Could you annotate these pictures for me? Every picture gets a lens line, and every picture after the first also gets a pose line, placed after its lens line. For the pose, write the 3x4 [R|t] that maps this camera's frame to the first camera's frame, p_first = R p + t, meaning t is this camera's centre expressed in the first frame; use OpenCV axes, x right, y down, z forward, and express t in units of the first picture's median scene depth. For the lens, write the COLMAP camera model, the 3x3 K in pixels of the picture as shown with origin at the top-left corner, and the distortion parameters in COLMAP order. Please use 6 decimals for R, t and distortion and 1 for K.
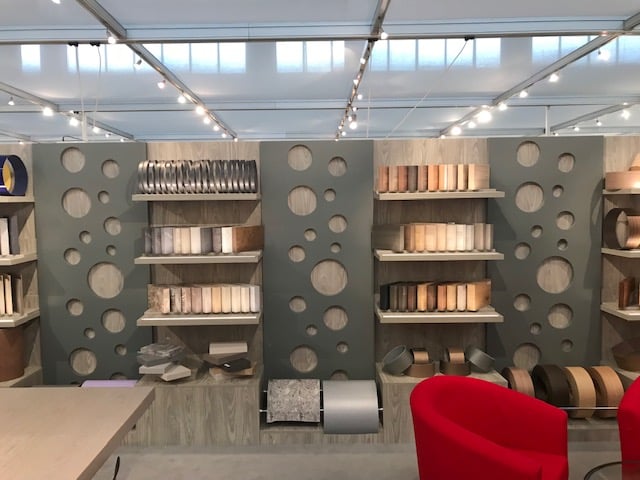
lens RADIAL K [[523.1, 0, 320.0], [0, 523.1, 240.0], [0, 0, 1]] dist [0.076637, -0.140034]
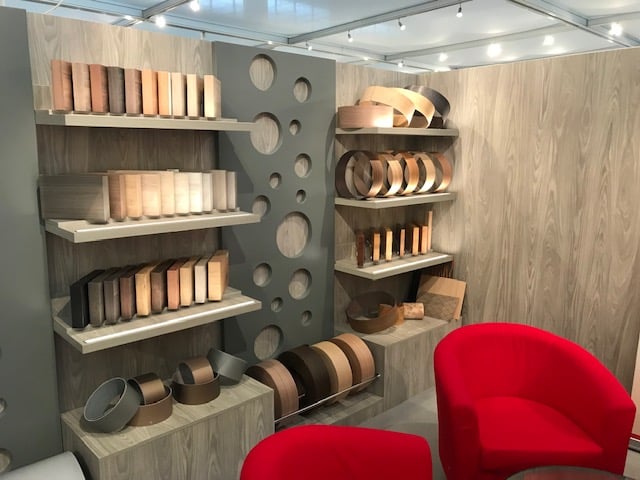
lens RADIAL K [[523.1, 0, 320.0], [0, 523.1, 240.0], [0, 0, 1]] dist [0.076637, -0.140034]
pose [[0.744234, -0.099531, 0.660462, -0.050464], [0.034493, 0.993243, 0.110813, -0.013069], [-0.667028, -0.059689, 0.742638, 0.412030]]
